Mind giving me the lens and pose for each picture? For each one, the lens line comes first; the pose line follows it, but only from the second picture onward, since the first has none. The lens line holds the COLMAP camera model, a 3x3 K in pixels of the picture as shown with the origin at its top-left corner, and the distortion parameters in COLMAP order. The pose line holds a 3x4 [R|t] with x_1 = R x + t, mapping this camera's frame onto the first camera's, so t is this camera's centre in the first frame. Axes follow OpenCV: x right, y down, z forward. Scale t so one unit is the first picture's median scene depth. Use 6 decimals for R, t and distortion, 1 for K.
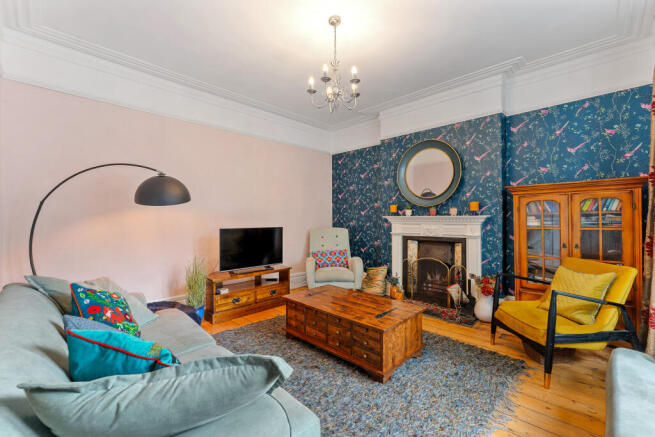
lens RADIAL K [[276.1, 0, 326.6], [0, 276.1, 218.5], [0, 0, 1]] dist [-0.003637, -0.000514]
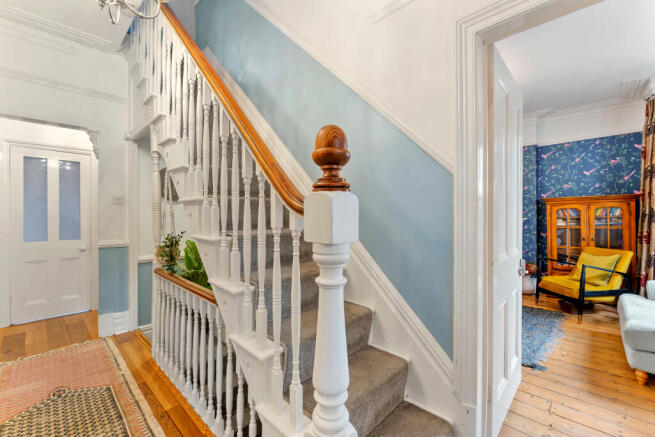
lens RADIAL K [[276.1, 0, 328.4], [0, 276.1, 217.4], [0, 0, 1]] dist [-0.003637, -0.000514]
pose [[0.999823, 0.004032, 0.018397, -0.525228], [-0.003936, 0.999979, -0.005216, -0.005067], [-0.018418, 0.005143, 0.999817, -0.443653]]
